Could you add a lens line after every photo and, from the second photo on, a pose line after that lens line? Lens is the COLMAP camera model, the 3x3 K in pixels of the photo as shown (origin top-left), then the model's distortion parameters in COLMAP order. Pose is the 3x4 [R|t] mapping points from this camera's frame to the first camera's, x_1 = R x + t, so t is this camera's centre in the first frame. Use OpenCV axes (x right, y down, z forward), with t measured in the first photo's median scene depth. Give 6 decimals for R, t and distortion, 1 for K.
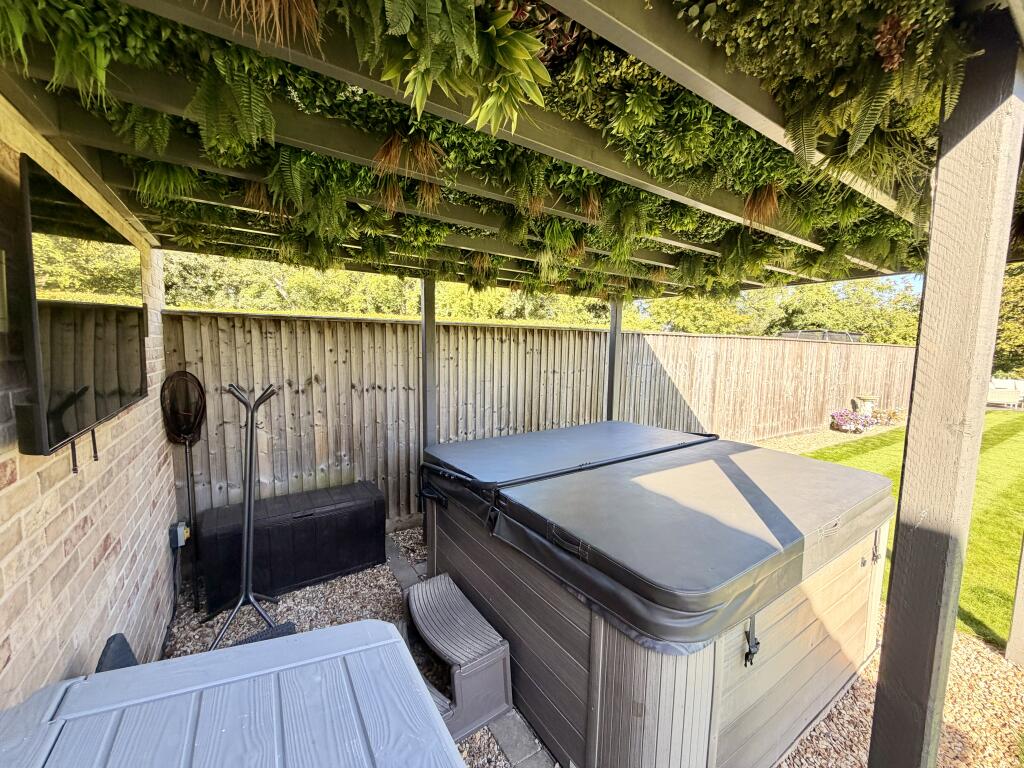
lens RADIAL K [[406.3, 0, 509.6], [0, 406.3, 384.6], [0, 0, 1]] dist [-0.001808, 0.000347]
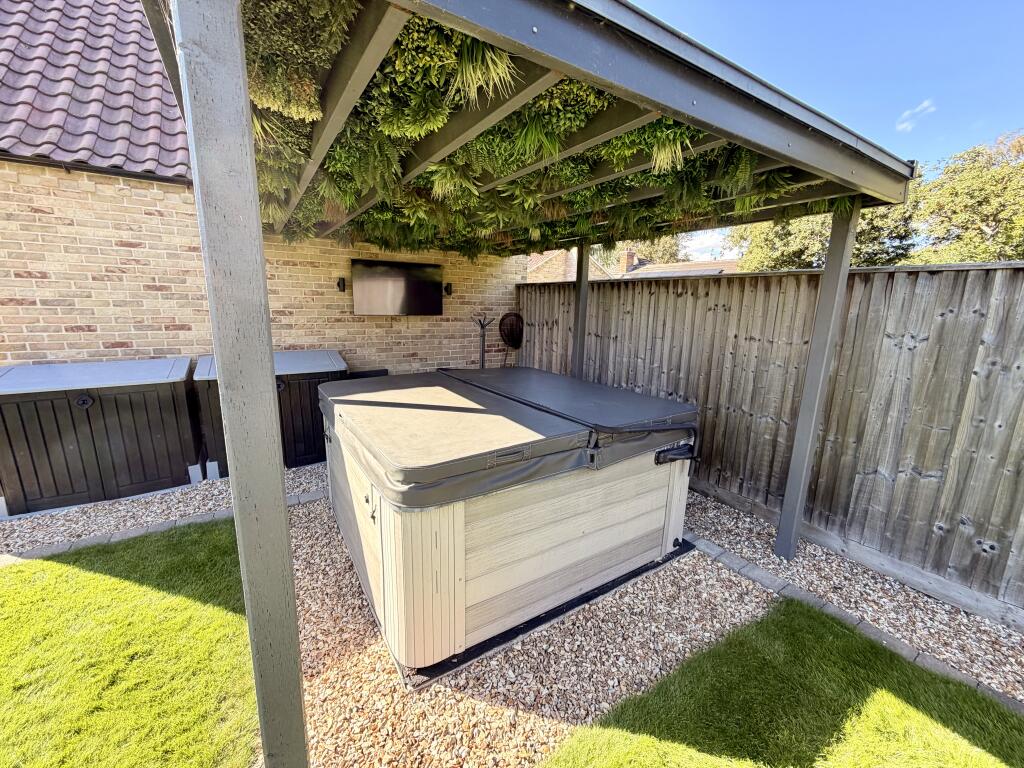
lens RADIAL K [[406.3, 0, 507.3], [0, 406.3, 386.6], [0, 0, 1]] dist [-0.001808, 0.000347]
pose [[-0.020558, 0.189647, -0.981637, 1.131004], [-0.117799, 0.974546, 0.190744, -0.046168], [0.992825, 0.119558, 0.002305, 0.814716]]
